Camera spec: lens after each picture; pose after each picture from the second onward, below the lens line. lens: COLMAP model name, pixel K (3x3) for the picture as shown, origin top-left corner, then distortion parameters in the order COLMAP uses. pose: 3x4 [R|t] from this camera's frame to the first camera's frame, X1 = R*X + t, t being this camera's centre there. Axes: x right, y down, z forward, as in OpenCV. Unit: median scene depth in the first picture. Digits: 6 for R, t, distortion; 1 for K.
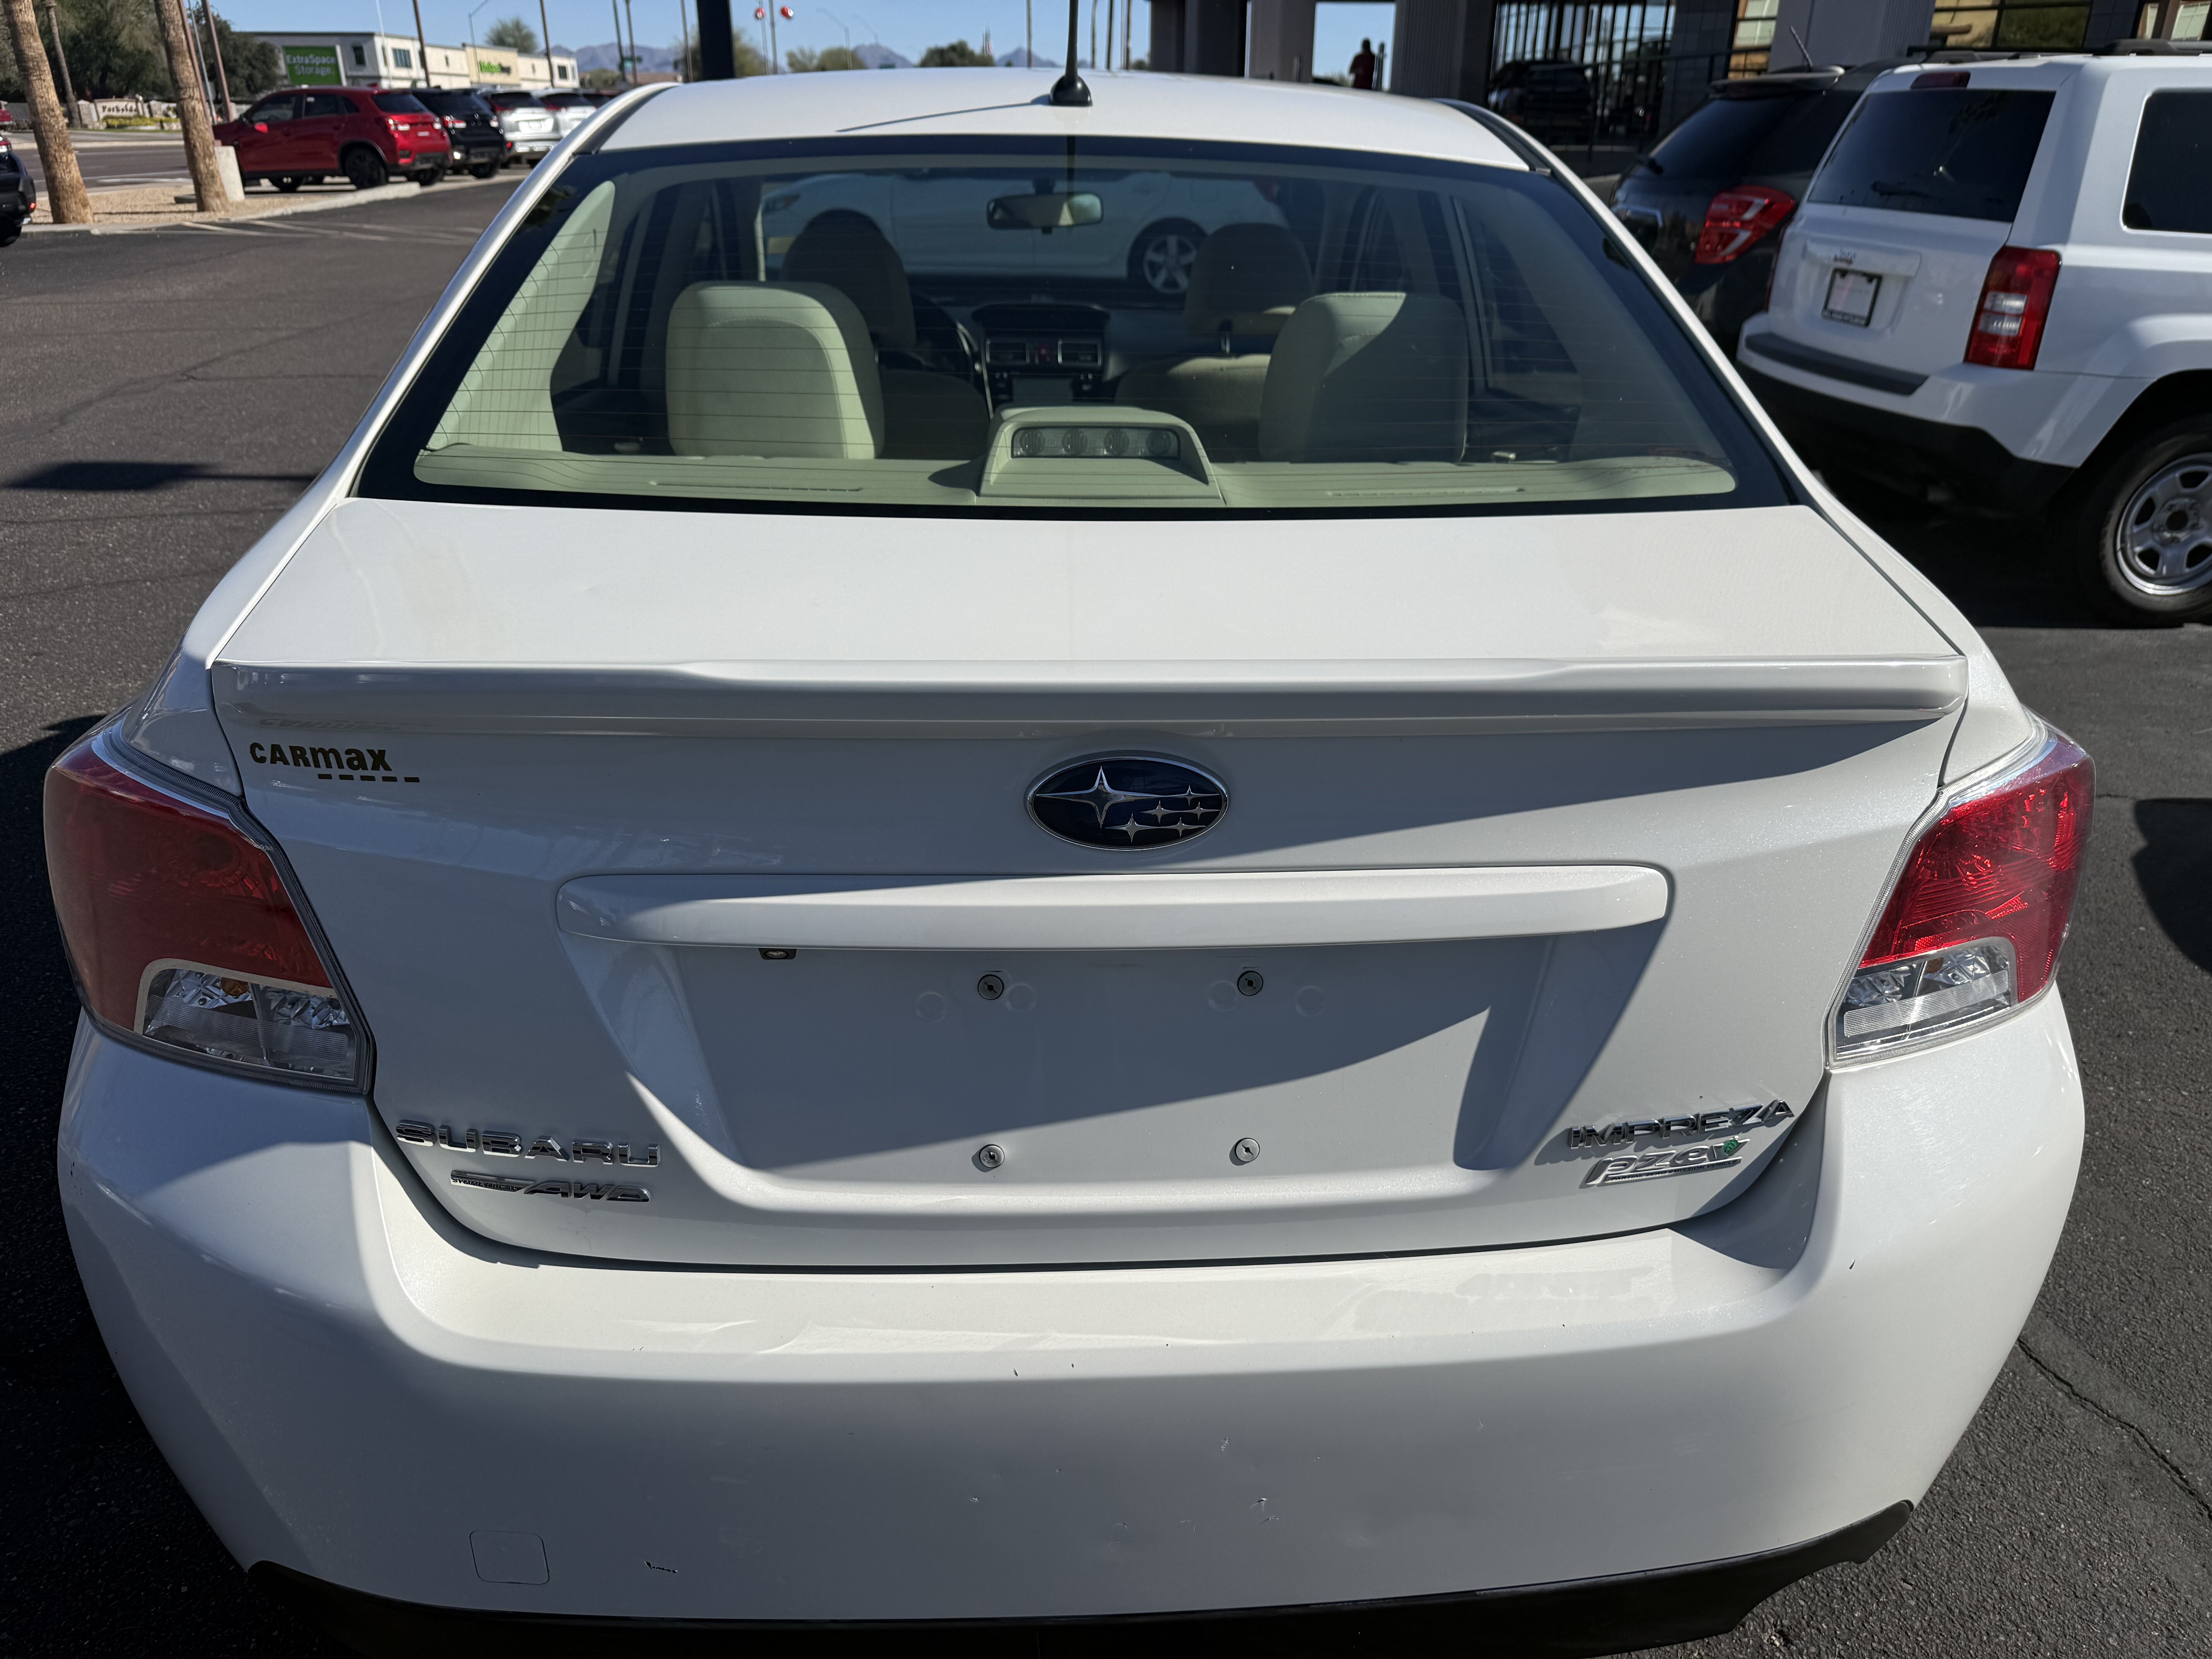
lens RADIAL K [[1659.4, 0, 1106.0], [0, 1659.4, 829.5], [0, 0, 1]] dist [0.043163, -0.043386]
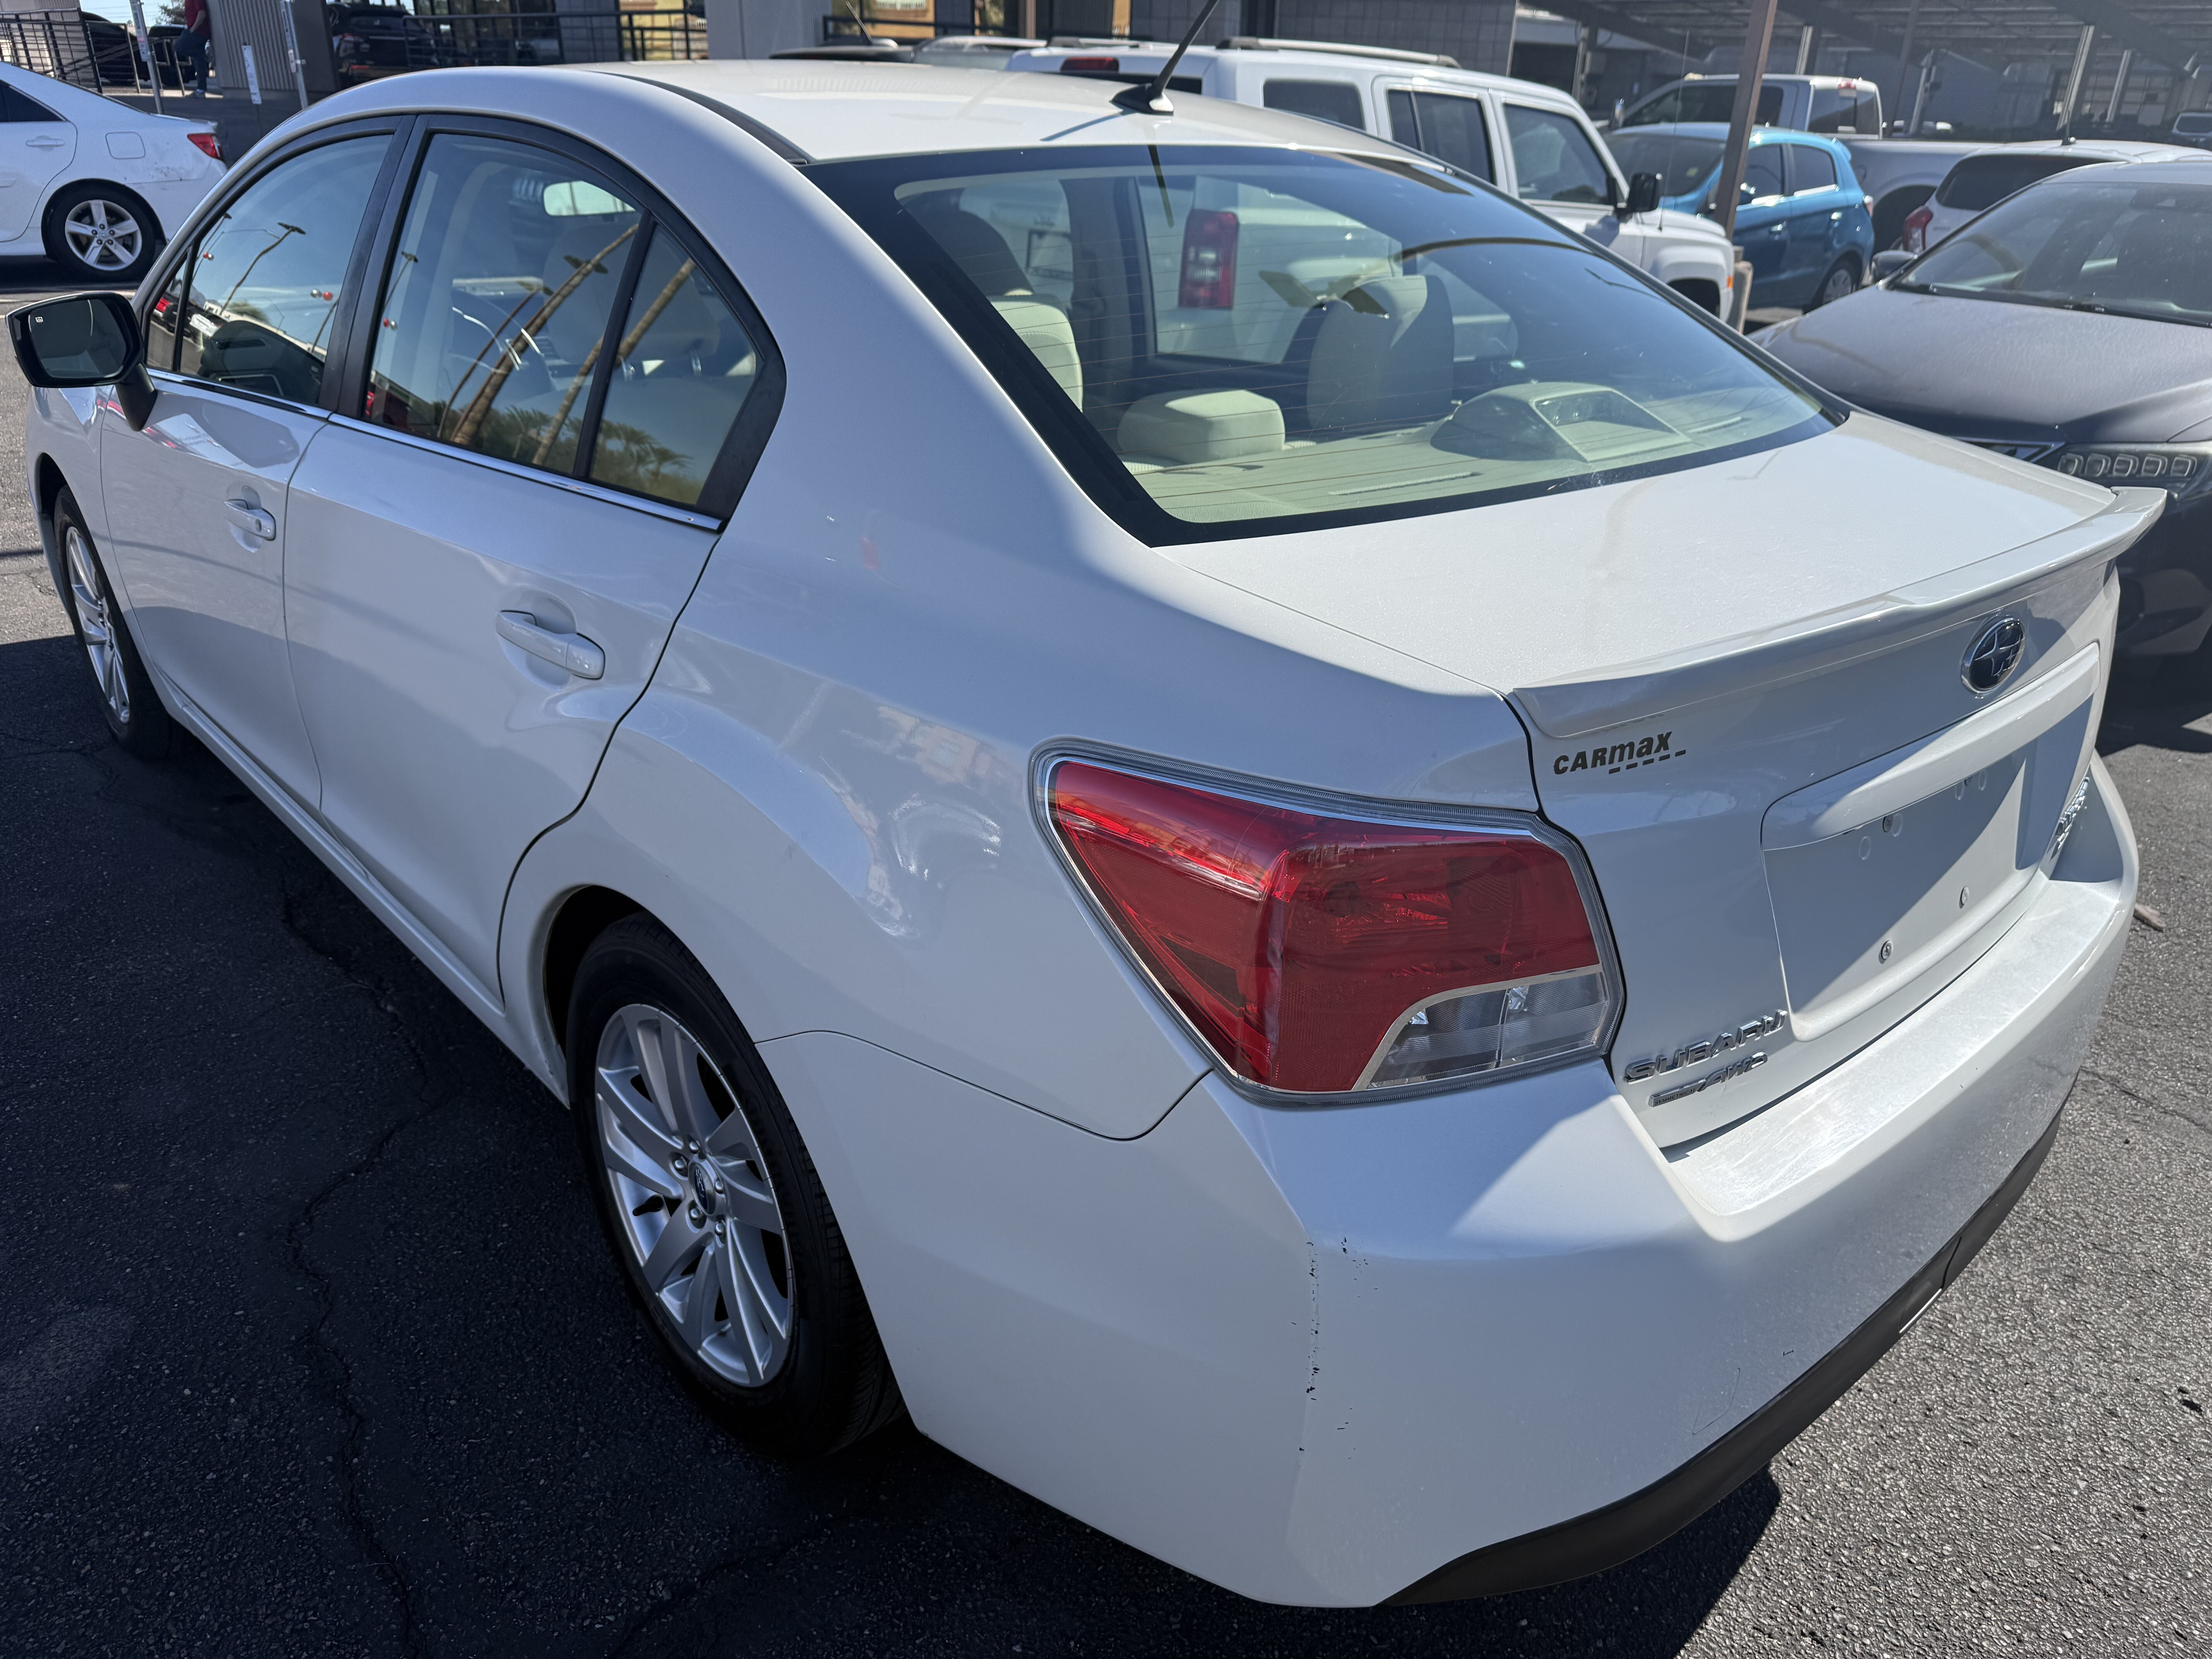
lens RADIAL K [[1659.4, 0, 1106.0], [0, 1659.4, 829.5], [0, 0, 1]] dist [0.043163, -0.043386]
pose [[0.771455, -0.243551, 0.587826, -0.340264], [0.228136, 0.968294, 0.101785, -0.044952], [-0.593978, 0.055582, 0.802559, 0.077798]]
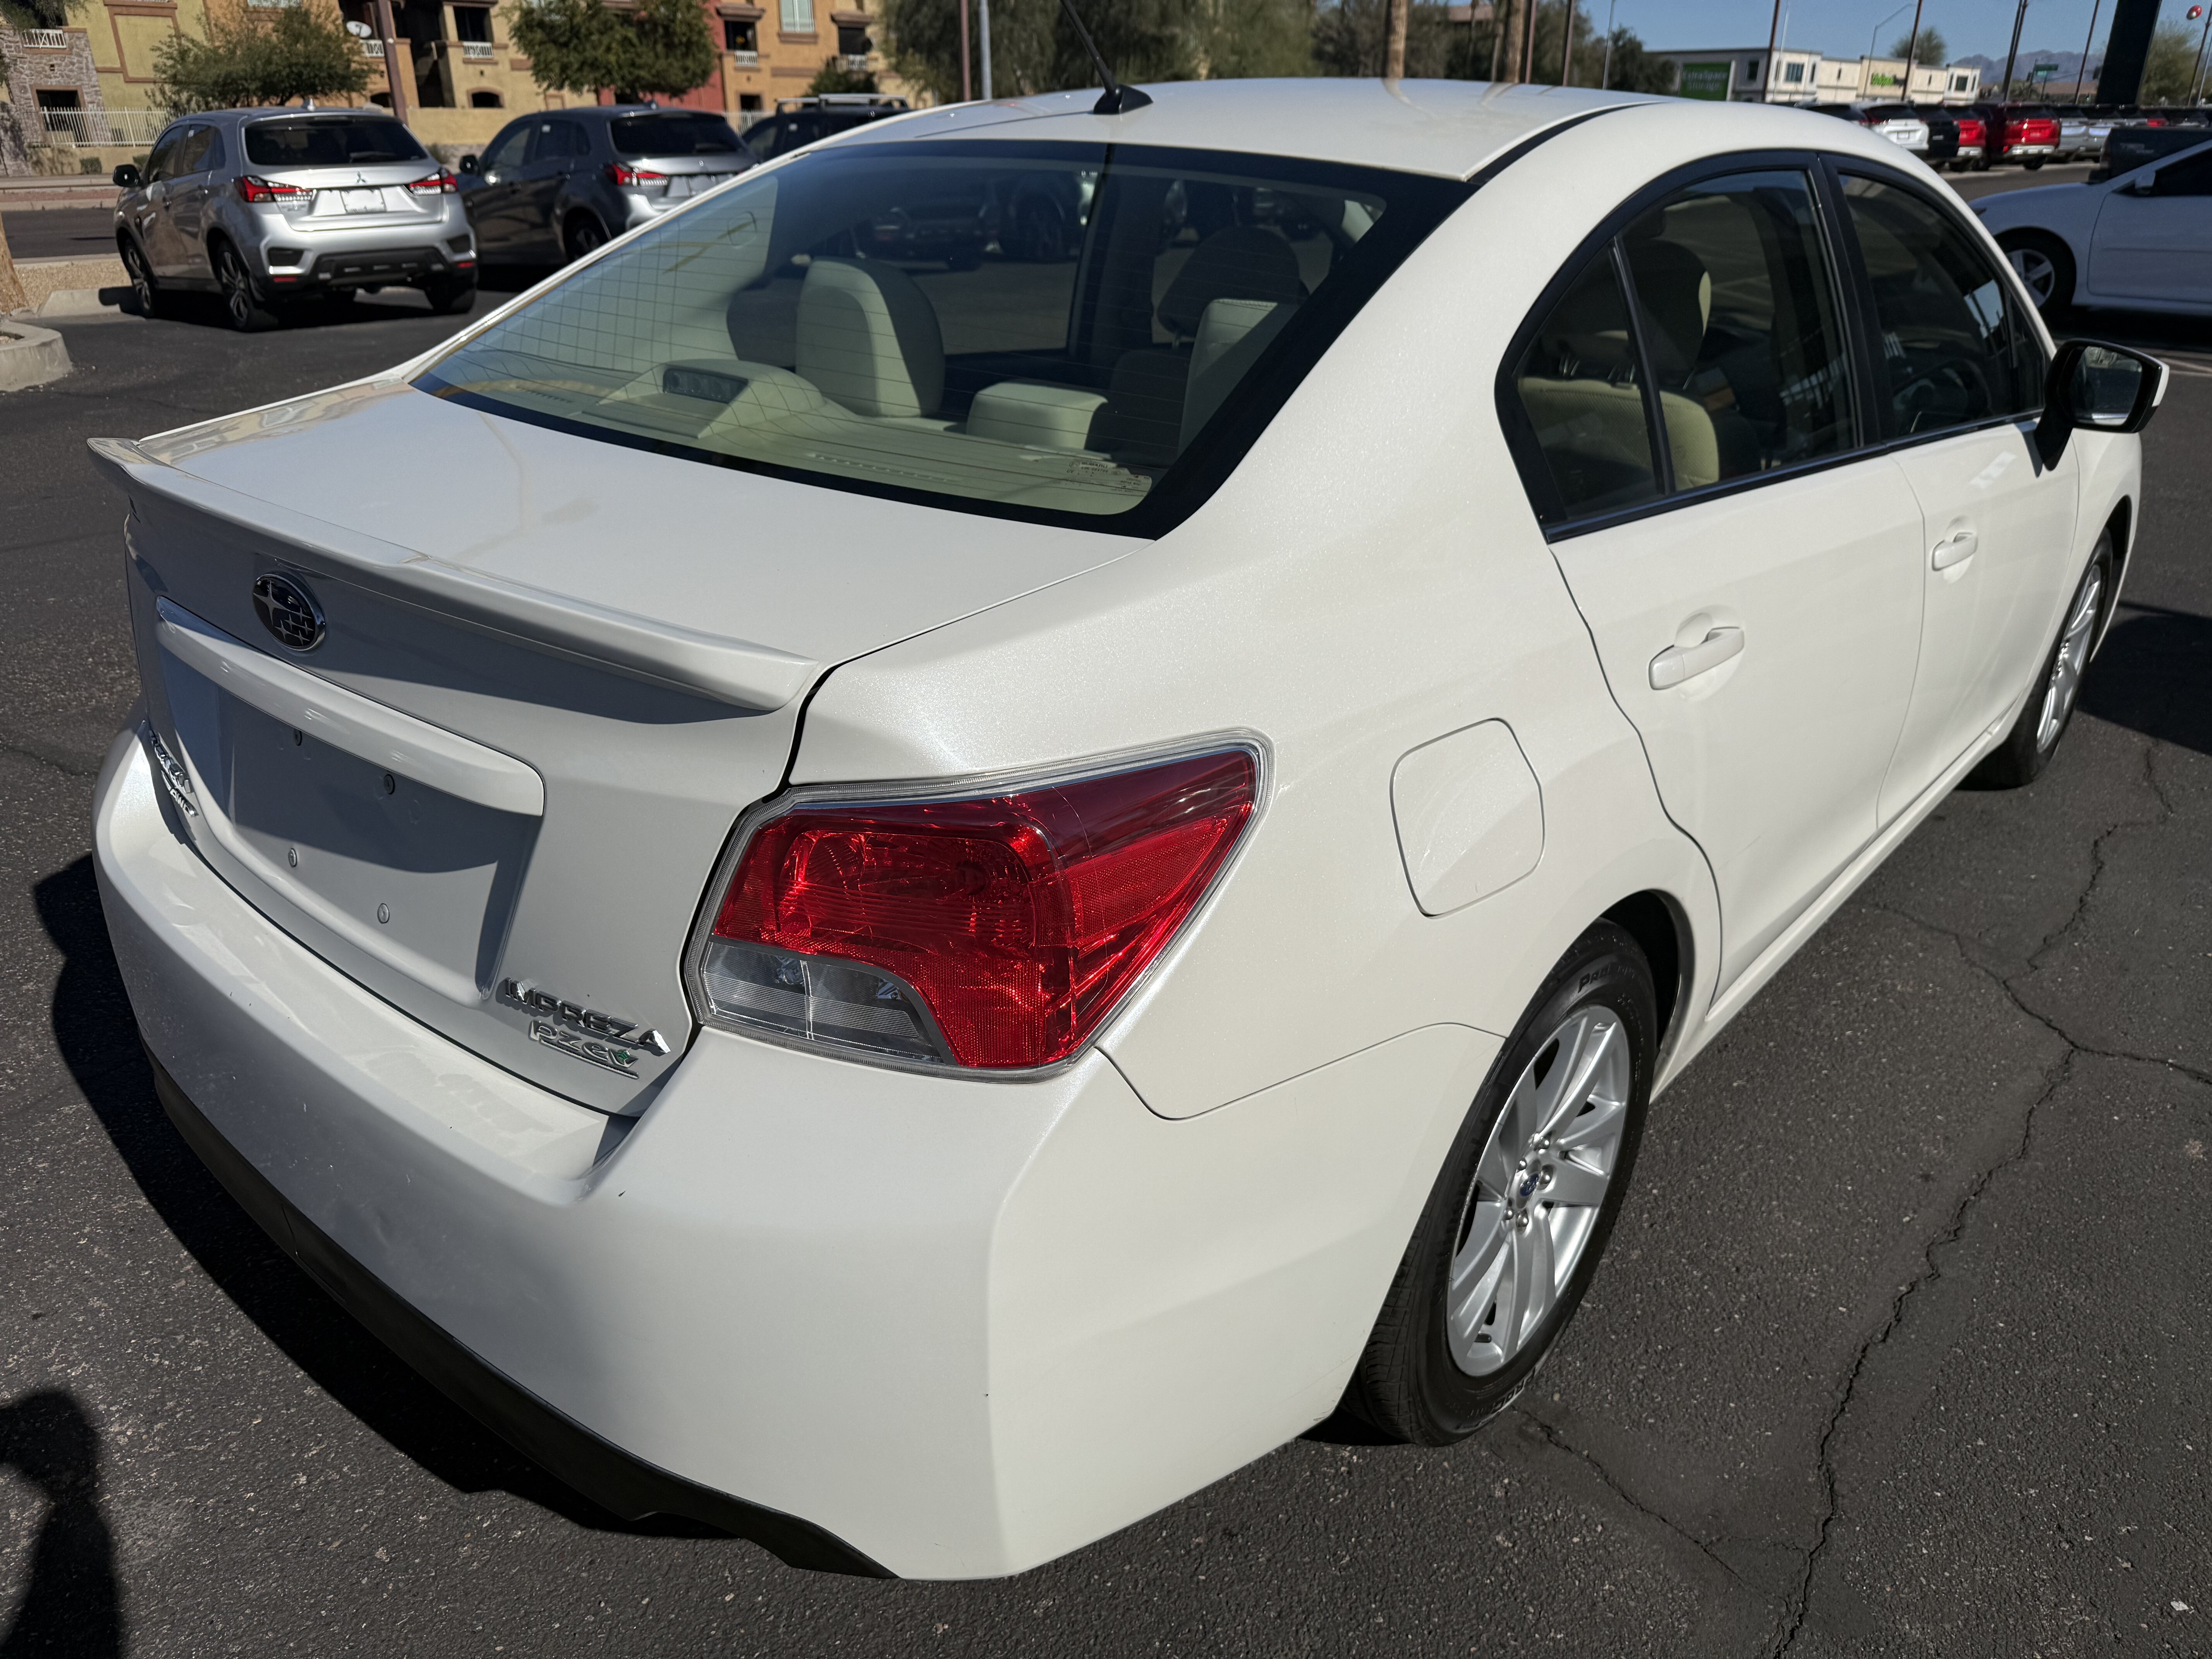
lens RADIAL K [[1659.4, 0, 1106.0], [0, 1659.4, 829.5], [0, 0, 1]] dist [0.043163, -0.043386]
pose [[0.711355, 0.276947, -0.645967, 0.347567], [-0.281534, 0.954414, 0.099156, -0.041243], [0.643982, 0.111326, 0.756898, 0.098704]]
